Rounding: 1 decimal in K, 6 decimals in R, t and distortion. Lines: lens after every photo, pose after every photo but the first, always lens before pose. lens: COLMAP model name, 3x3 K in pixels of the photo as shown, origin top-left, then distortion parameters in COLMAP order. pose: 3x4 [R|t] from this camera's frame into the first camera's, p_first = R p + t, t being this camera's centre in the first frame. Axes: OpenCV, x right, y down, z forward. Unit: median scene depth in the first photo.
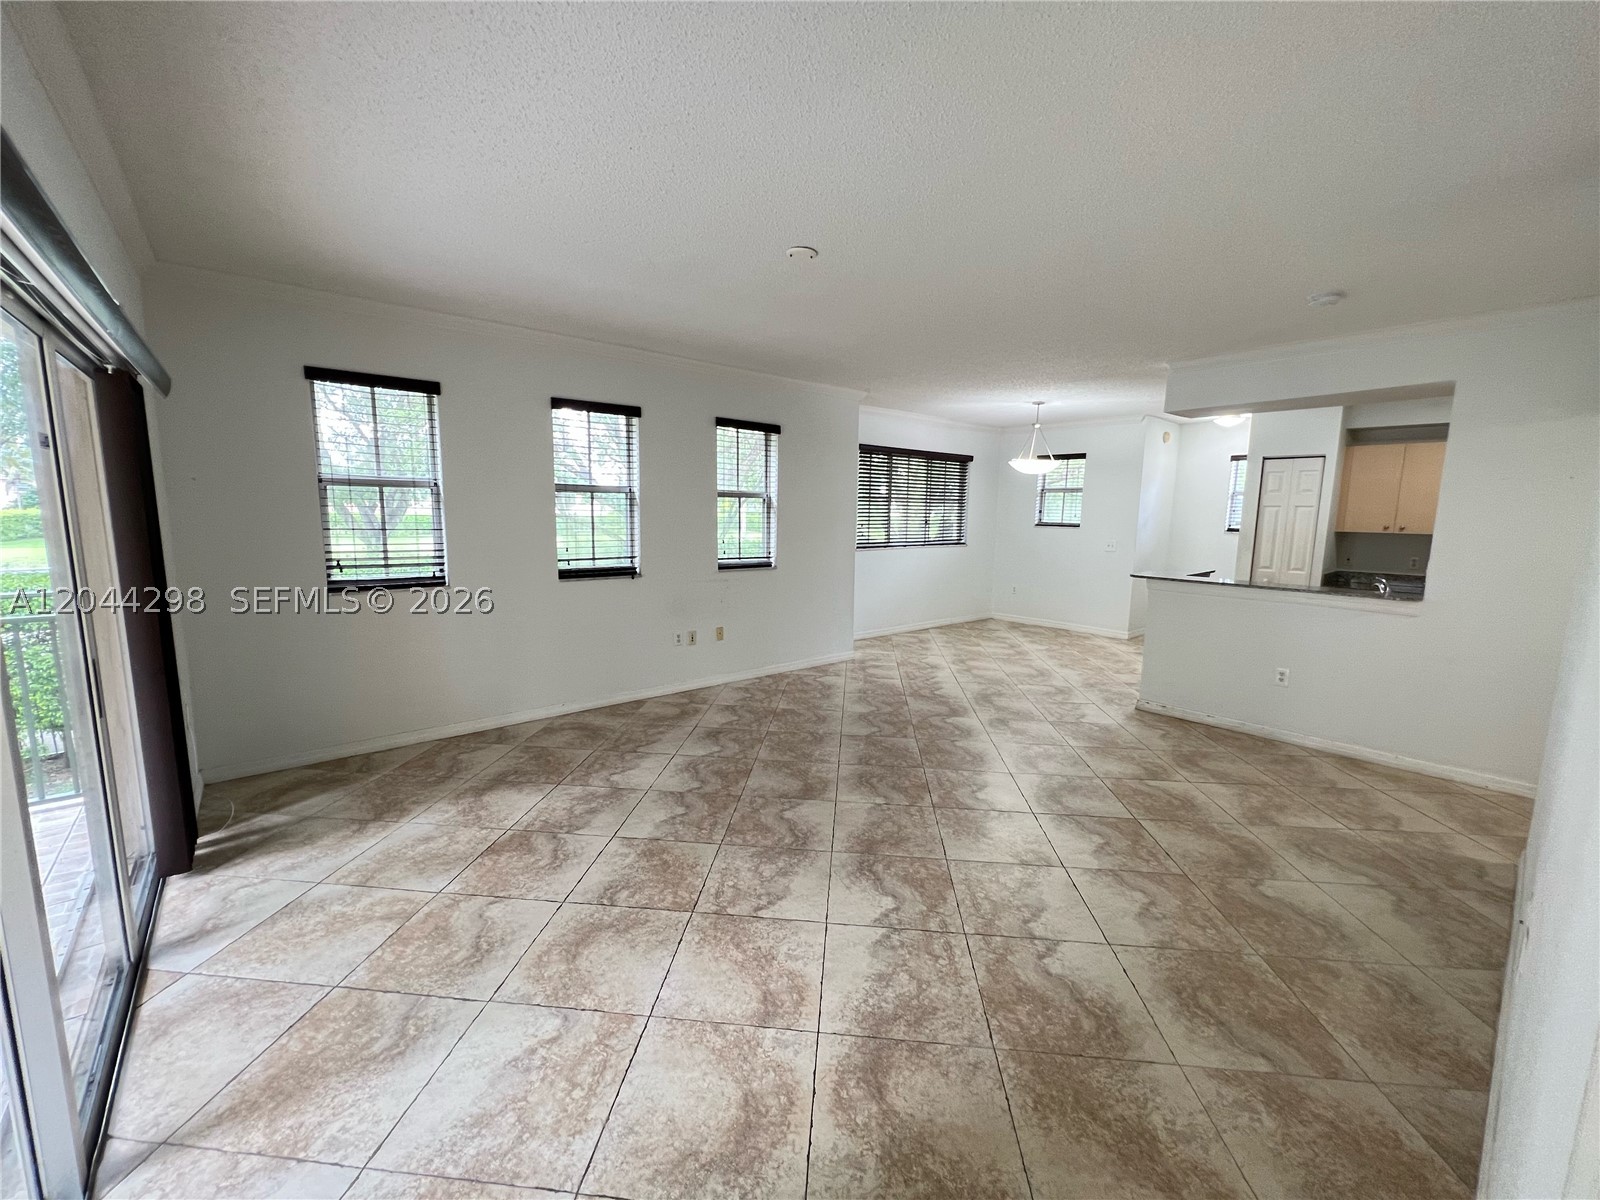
lens RADIAL K [[634.8, 0, 800.0], [0, 634.8, 600.0], [0, 0, 1]] dist [0.000296, 0.000018]
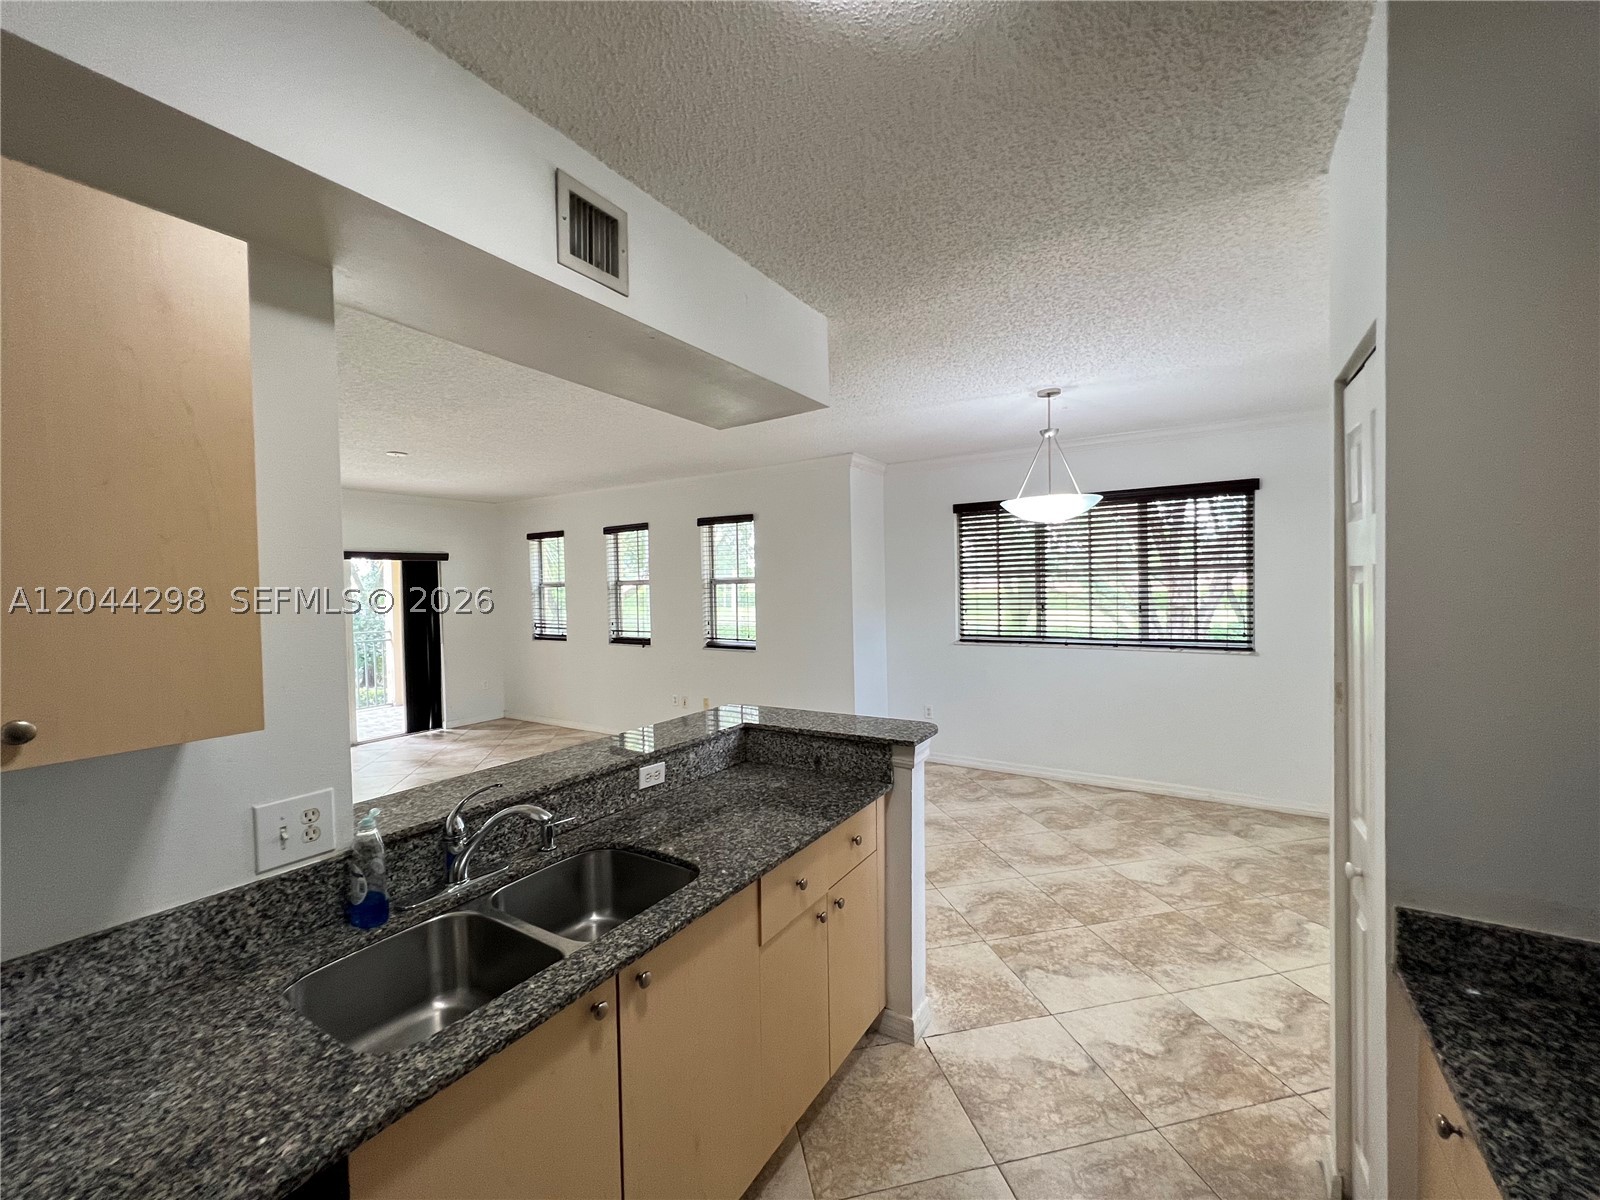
lens RADIAL K [[634.8, 0, 800.0], [0, 634.8, 600.0], [0, 0, 1]] dist [0.000296, 0.000018]
pose [[0.290005, 0.015209, -0.956904, 0.979305], [-0.107027, 0.994117, -0.016636, -0.129762], [0.951022, 0.107239, 0.289927, 0.800550]]
